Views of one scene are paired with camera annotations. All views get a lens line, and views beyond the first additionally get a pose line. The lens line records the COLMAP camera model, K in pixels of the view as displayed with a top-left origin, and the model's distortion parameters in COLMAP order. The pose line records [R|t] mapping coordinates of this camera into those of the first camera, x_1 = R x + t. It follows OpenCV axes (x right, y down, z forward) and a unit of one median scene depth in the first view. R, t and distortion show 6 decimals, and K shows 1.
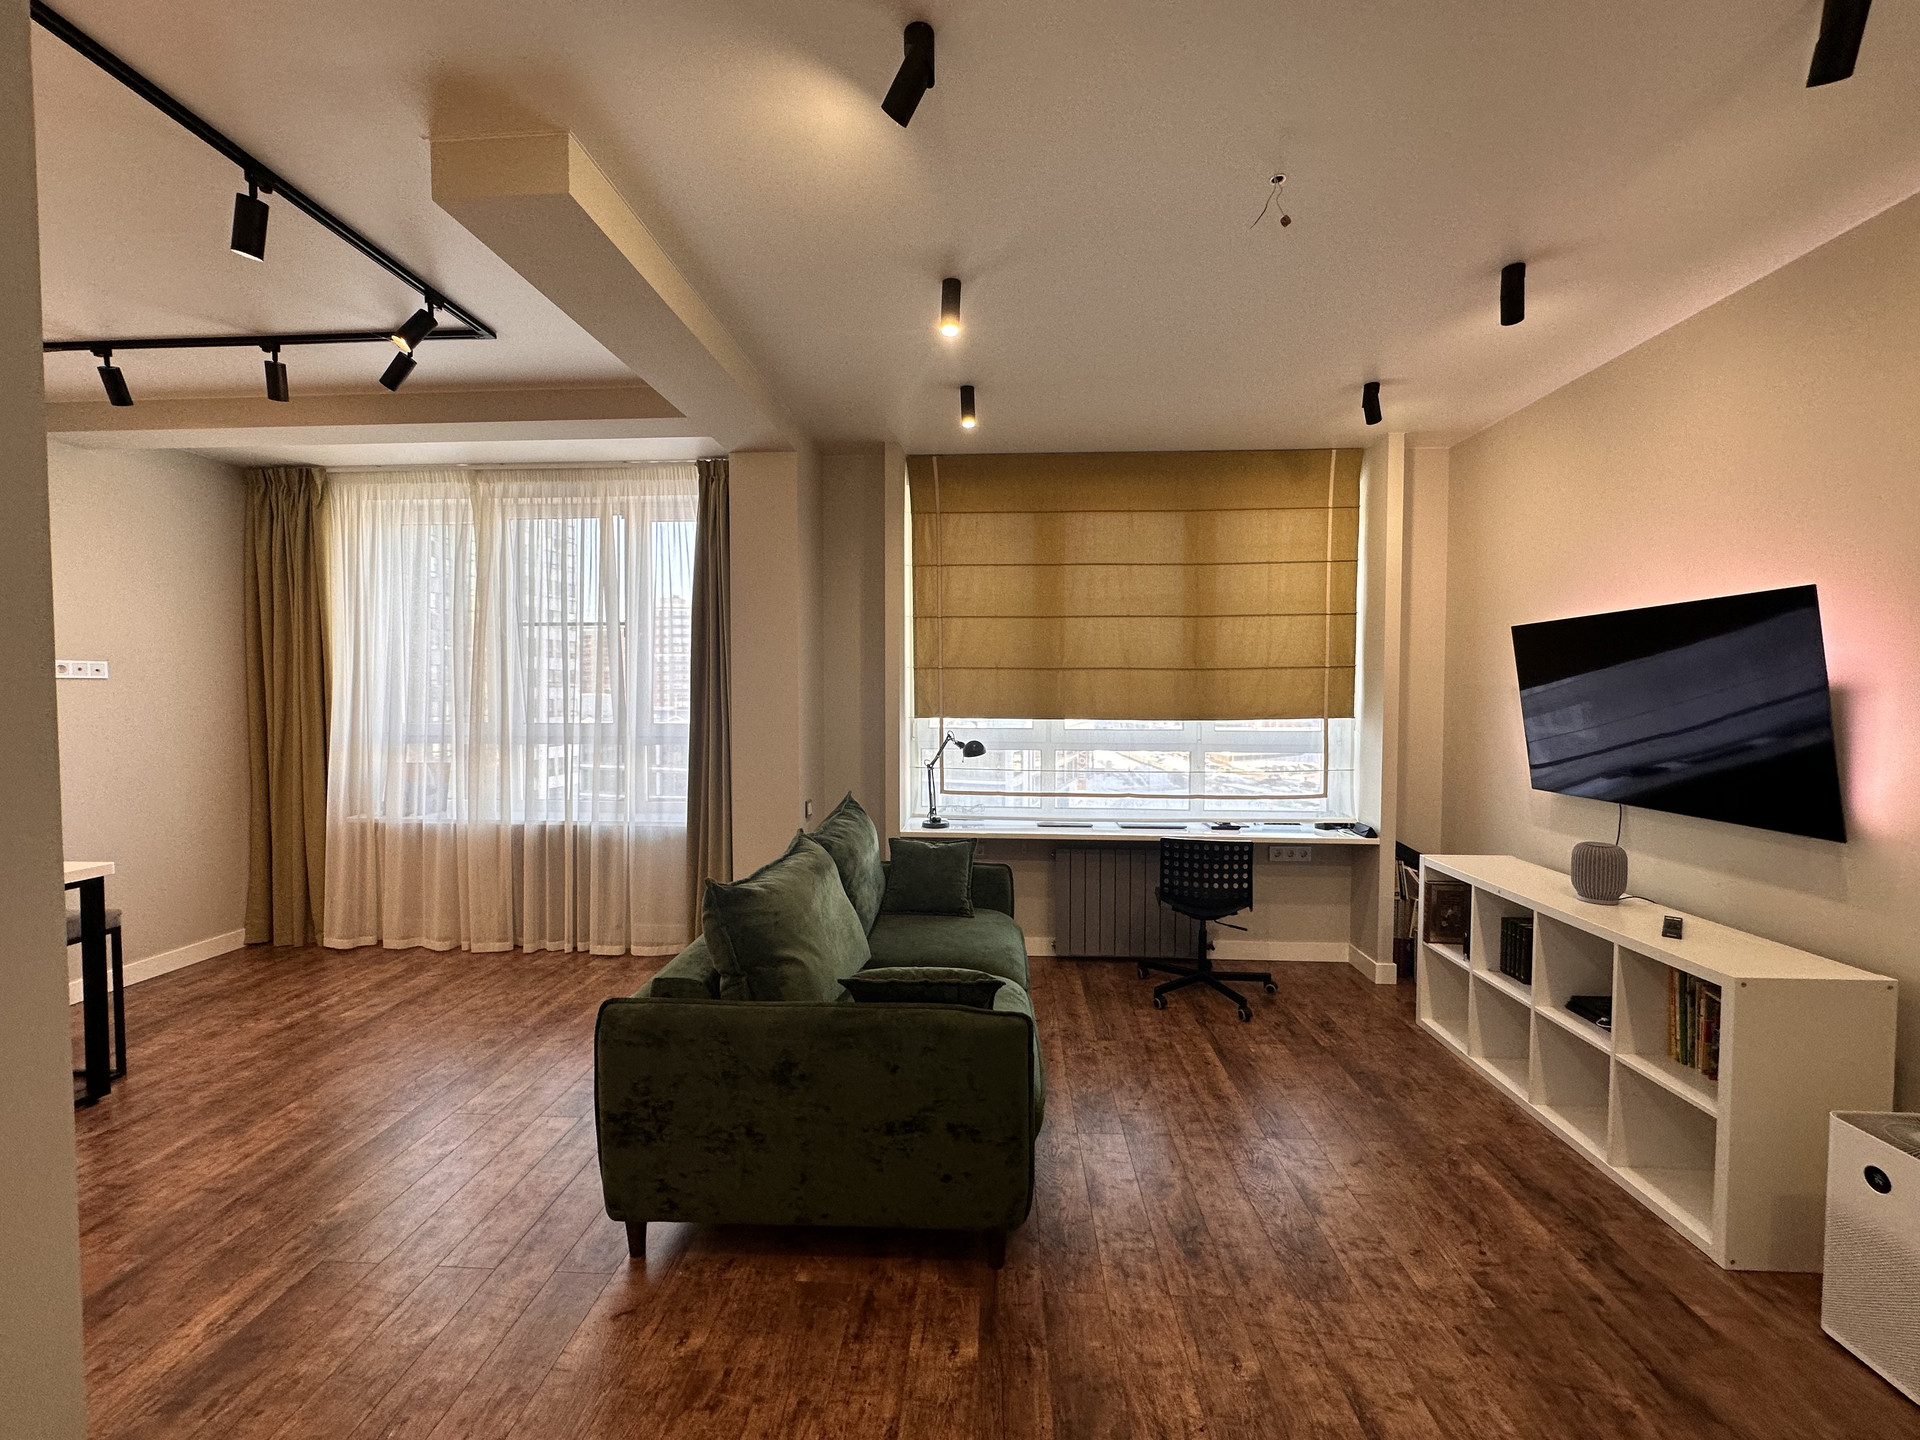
lens RADIAL K [[763.2, 0, 960.6], [0, 763.2, 718.8], [0, 0, 1]] dist [-0.002535, 0.000328]
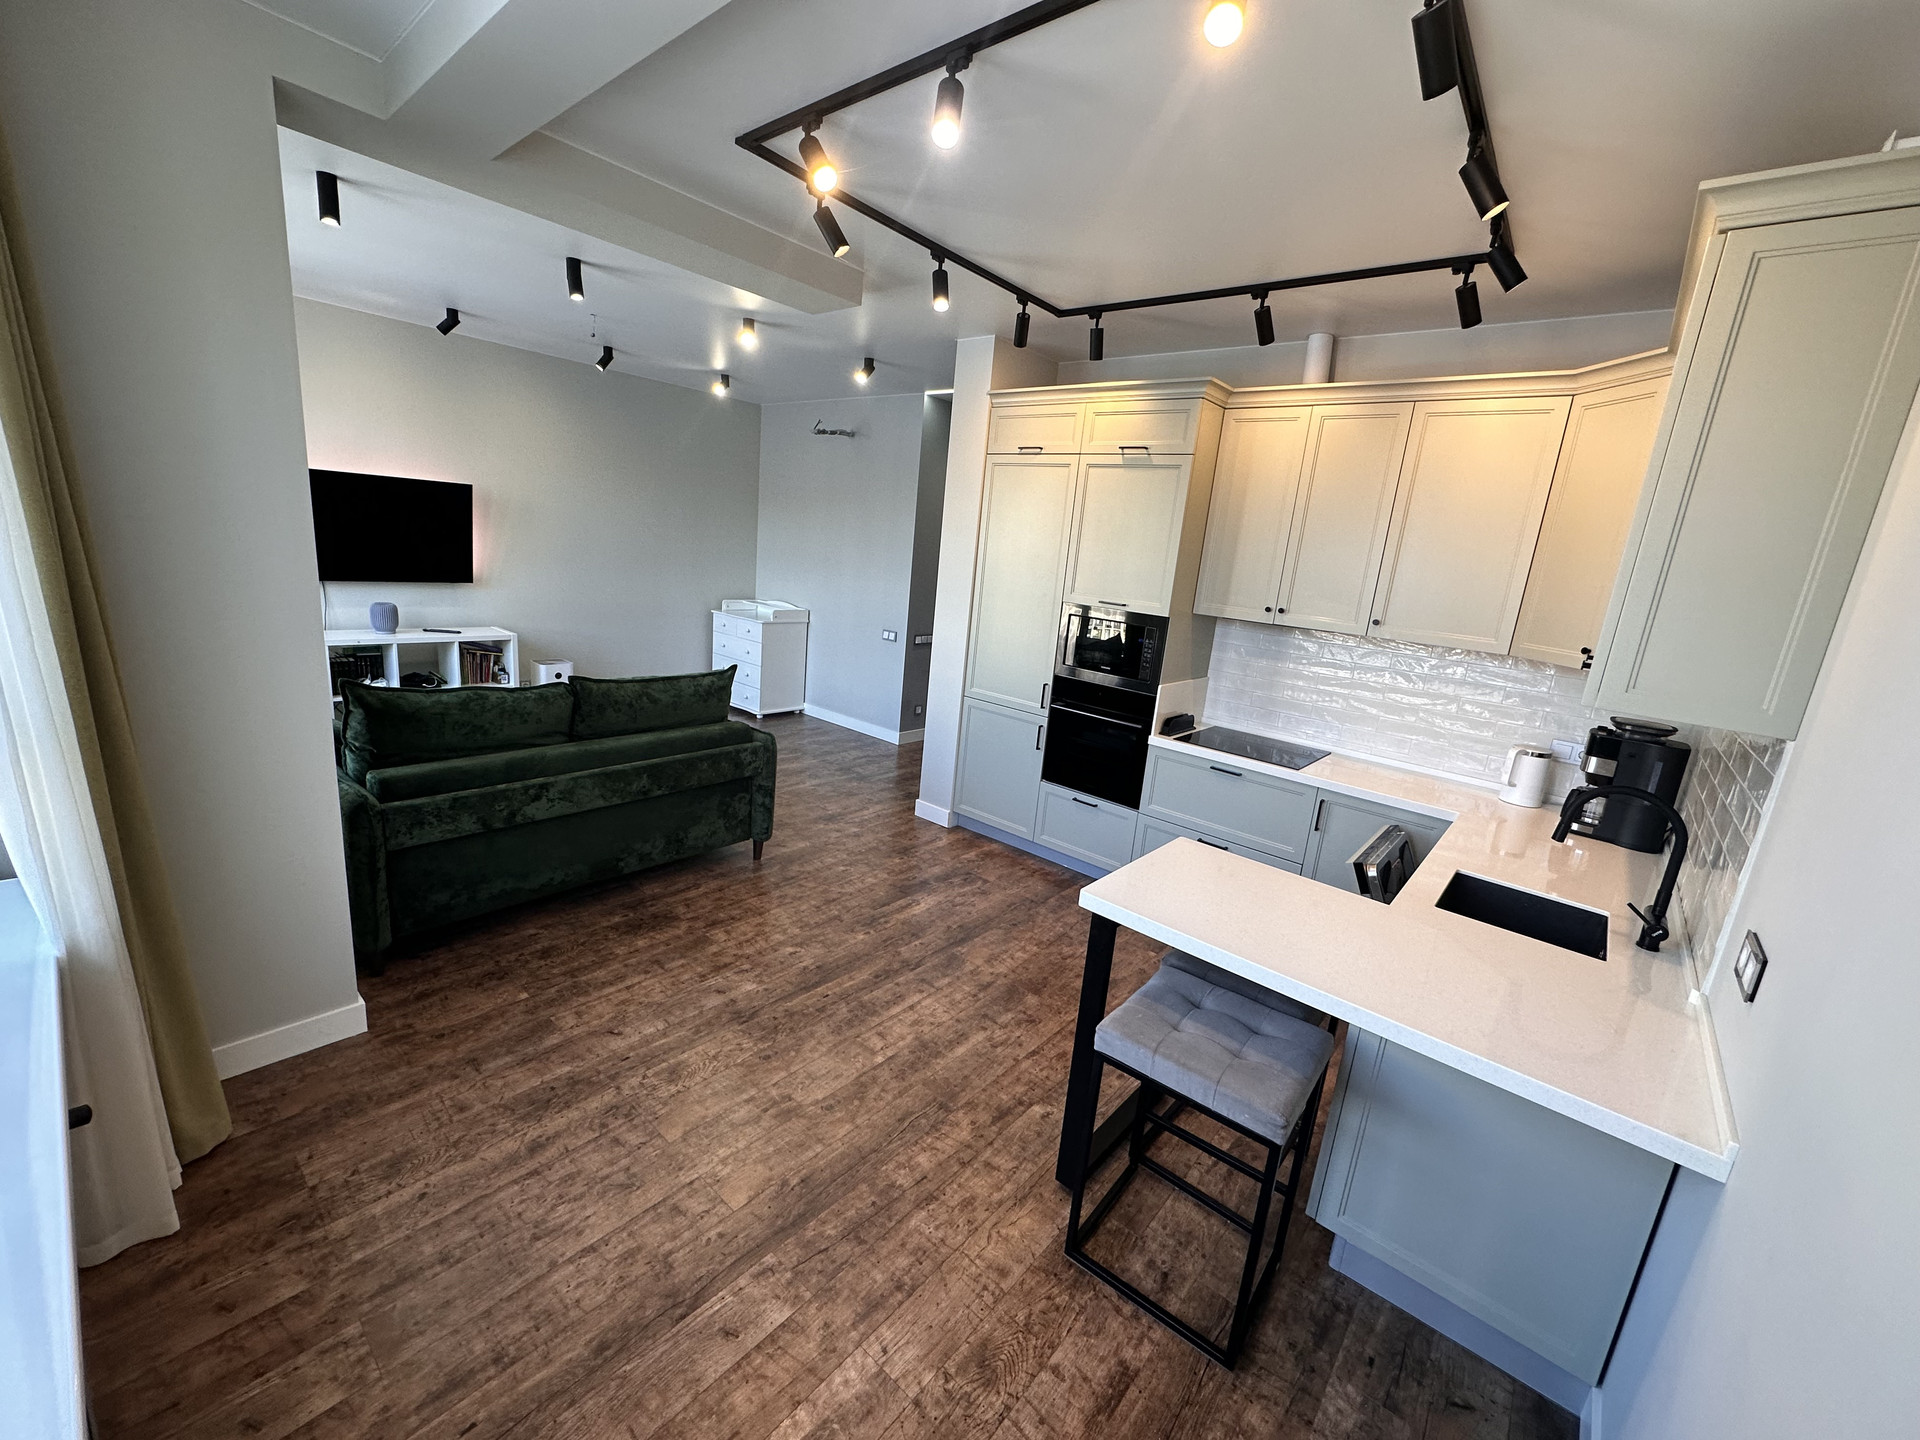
lens RADIAL K [[764.5, 0, 960.3], [0, 764.5, 718.3], [0, 0, 1]] dist [-0.002694, 0.000460]
pose [[-0.791233, -0.208527, 0.574863, -1.410828], [-0.071805, 0.965241, 0.251303, -0.135002], [-0.607285, 0.157561, -0.778704, 1.607172]]
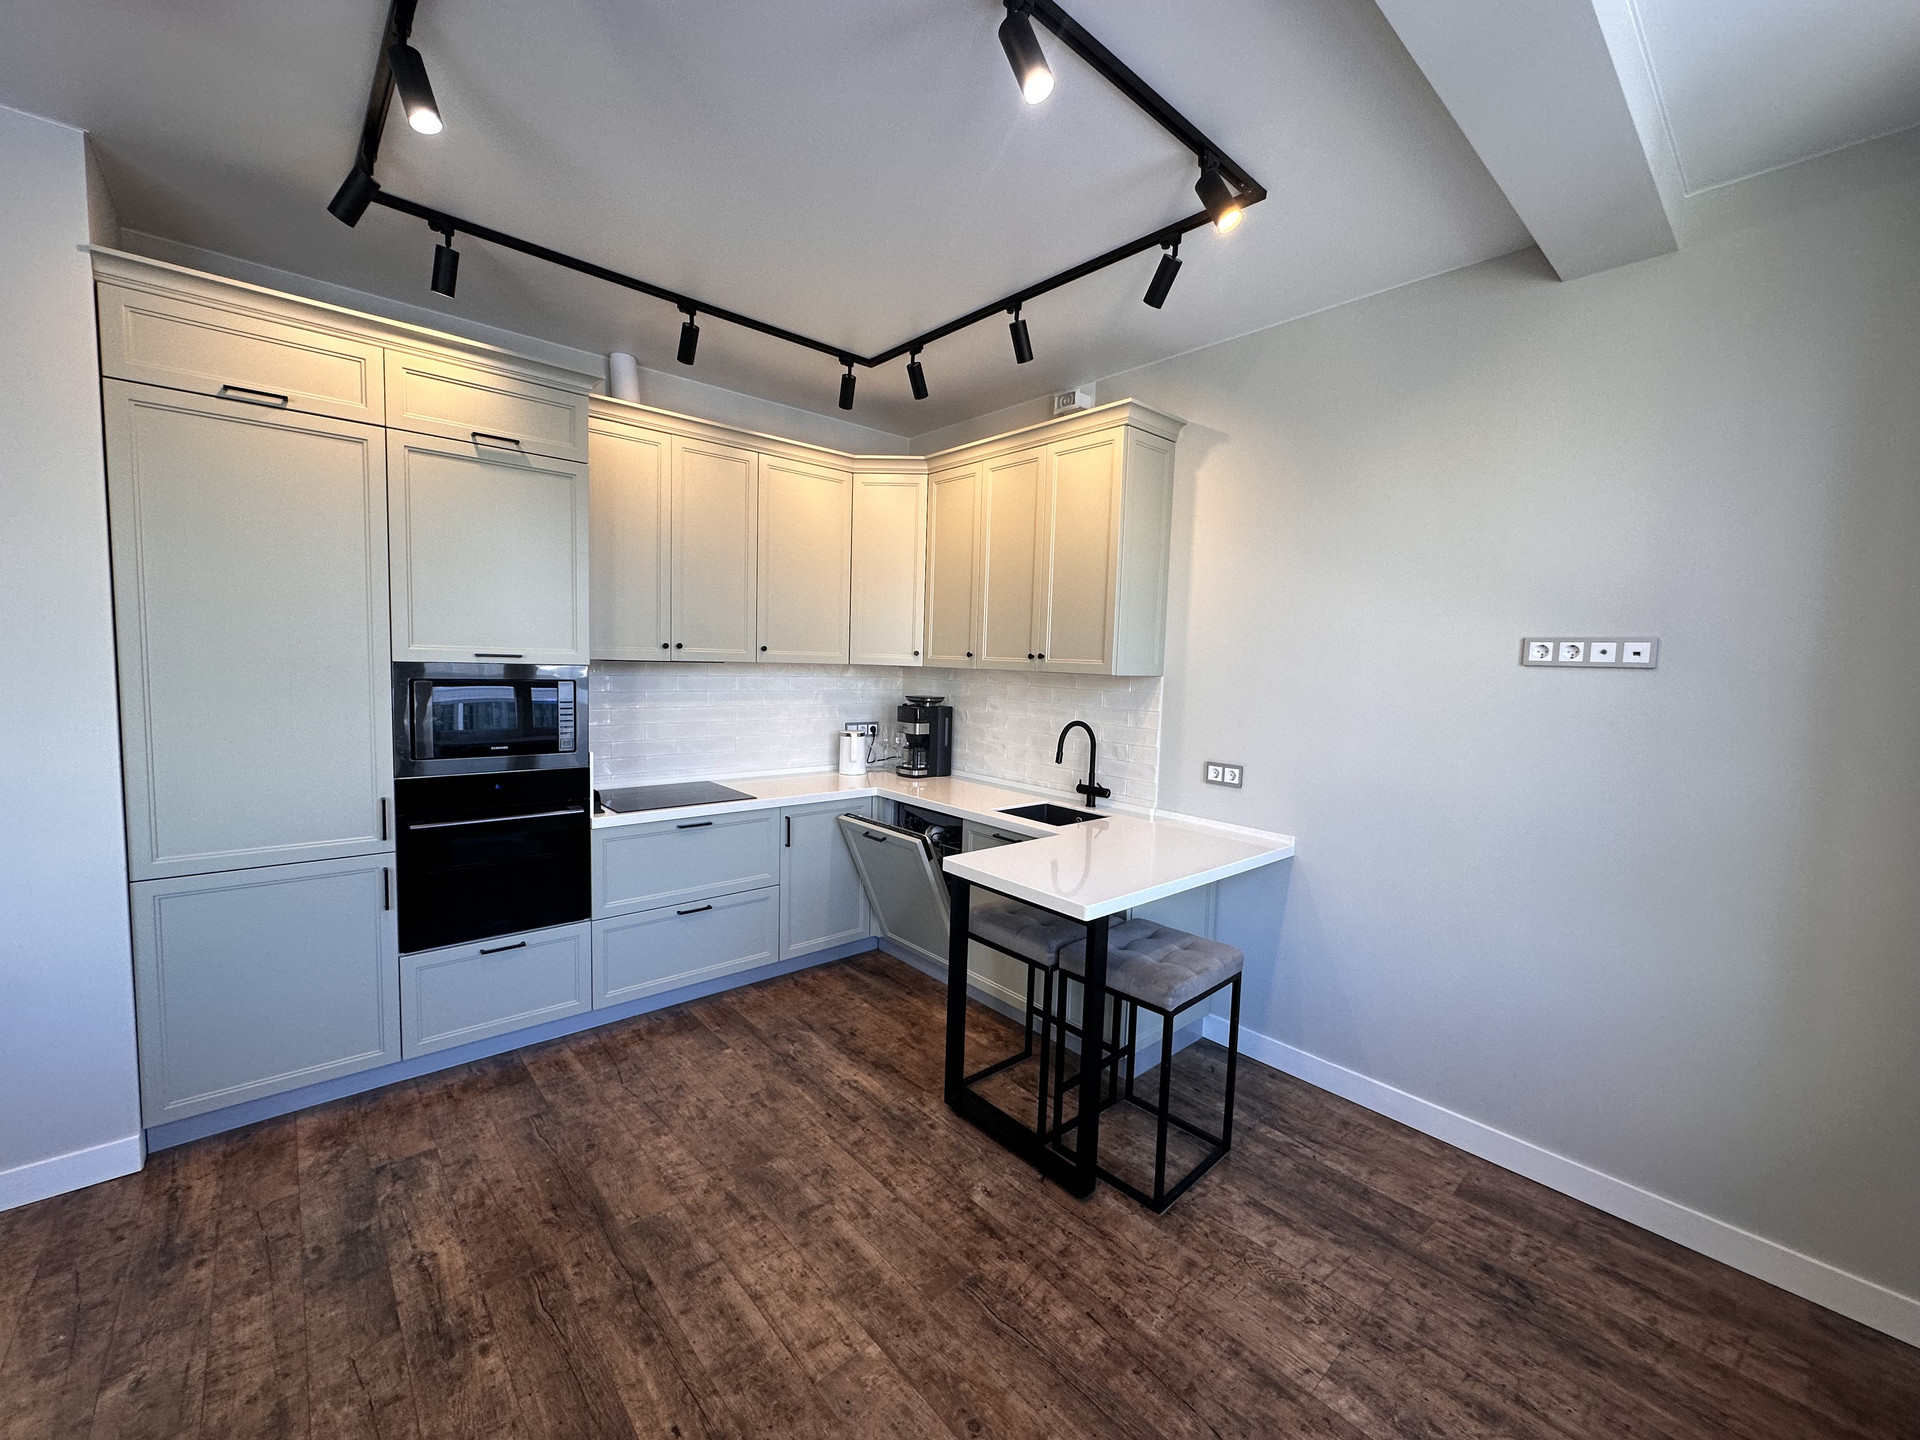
lens RADIAL K [[763.2, 0, 960.6], [0, 763.2, 718.8], [0, 0, 1]] dist [-0.002535, 0.000328]
pose [[-0.709105, 0.032160, -0.704369, -0.516433], [-0.057567, 0.992984, 0.103291, -0.061160], [0.702749, 0.113792, -0.702278, 1.426507]]
